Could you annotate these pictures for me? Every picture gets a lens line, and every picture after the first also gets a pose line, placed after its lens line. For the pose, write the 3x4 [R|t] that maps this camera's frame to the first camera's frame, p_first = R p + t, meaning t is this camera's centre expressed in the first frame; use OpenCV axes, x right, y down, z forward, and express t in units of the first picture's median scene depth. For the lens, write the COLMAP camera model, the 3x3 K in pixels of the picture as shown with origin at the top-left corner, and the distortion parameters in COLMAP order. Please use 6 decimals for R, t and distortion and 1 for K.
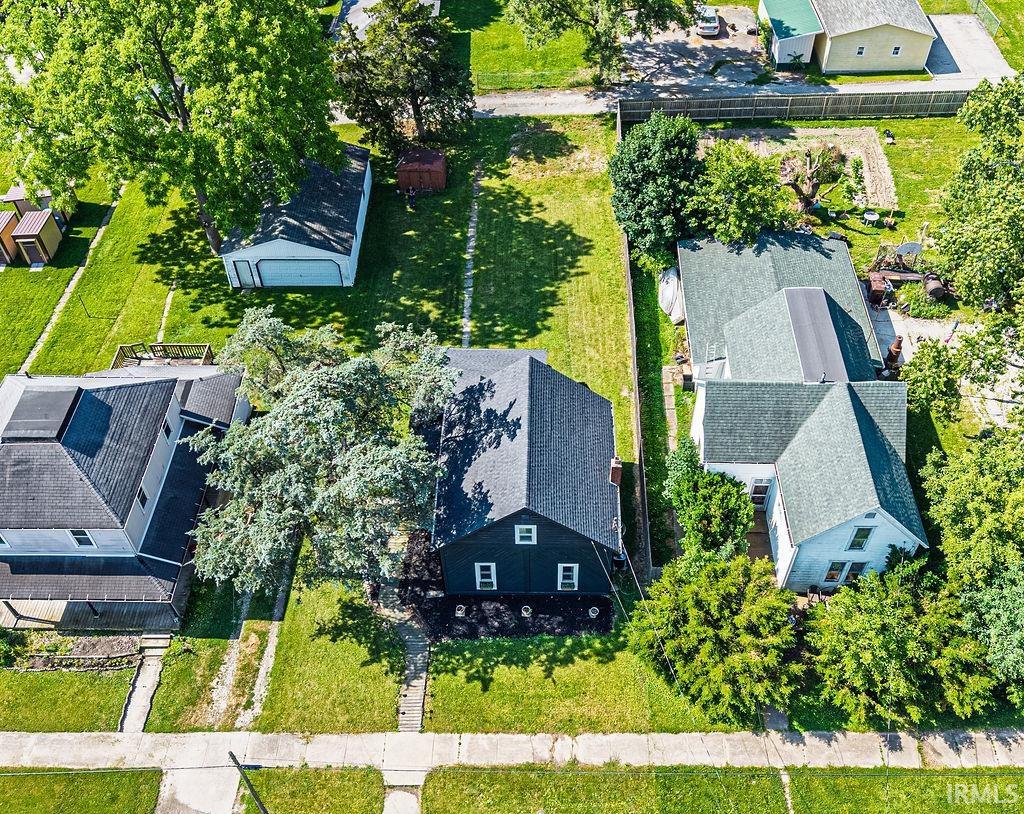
lens RADIAL K [[972.1, 0, 541.2], [0, 972.1, 384.6], [0, 0, 1]] dist [0.162388, -0.370481]
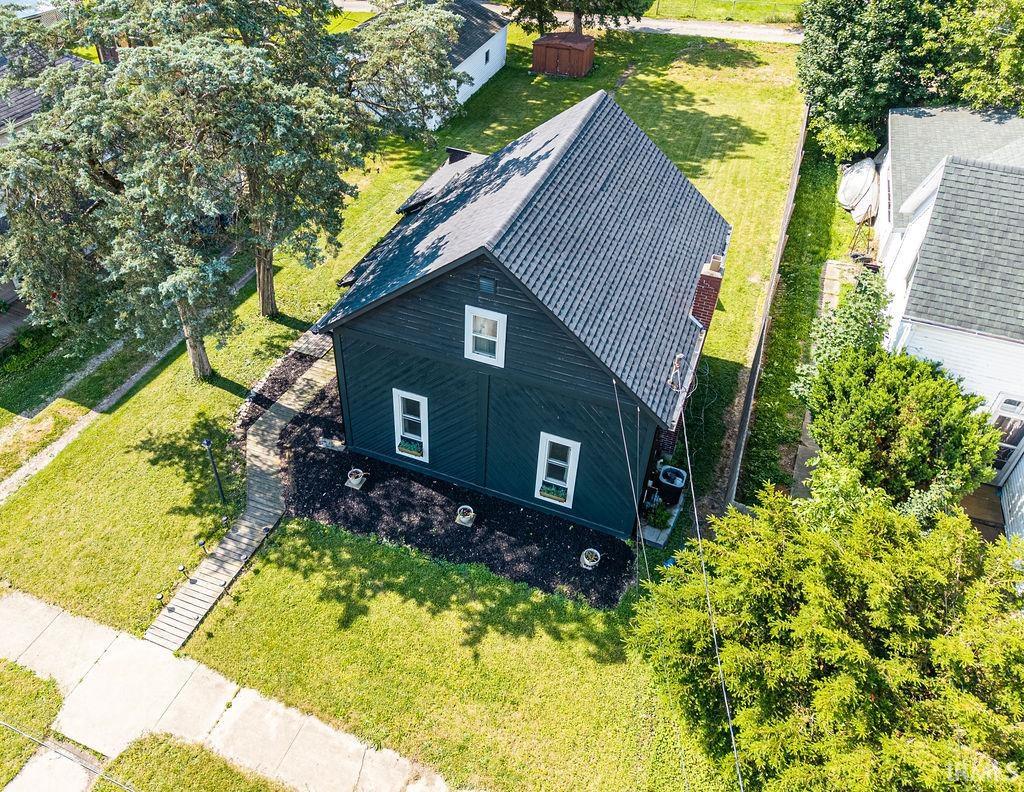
lens RADIAL K [[780.9, 0, 453.9], [0, 780.9, 350.5], [0, 0, 1]] dist [0.064135, -0.068292]
pose [[0.925723, 0.240625, -0.291783, 0.080886], [-0.280859, 0.954068, -0.104272, 0.193267], [0.253290, 0.178477, 0.950784, 0.584723]]
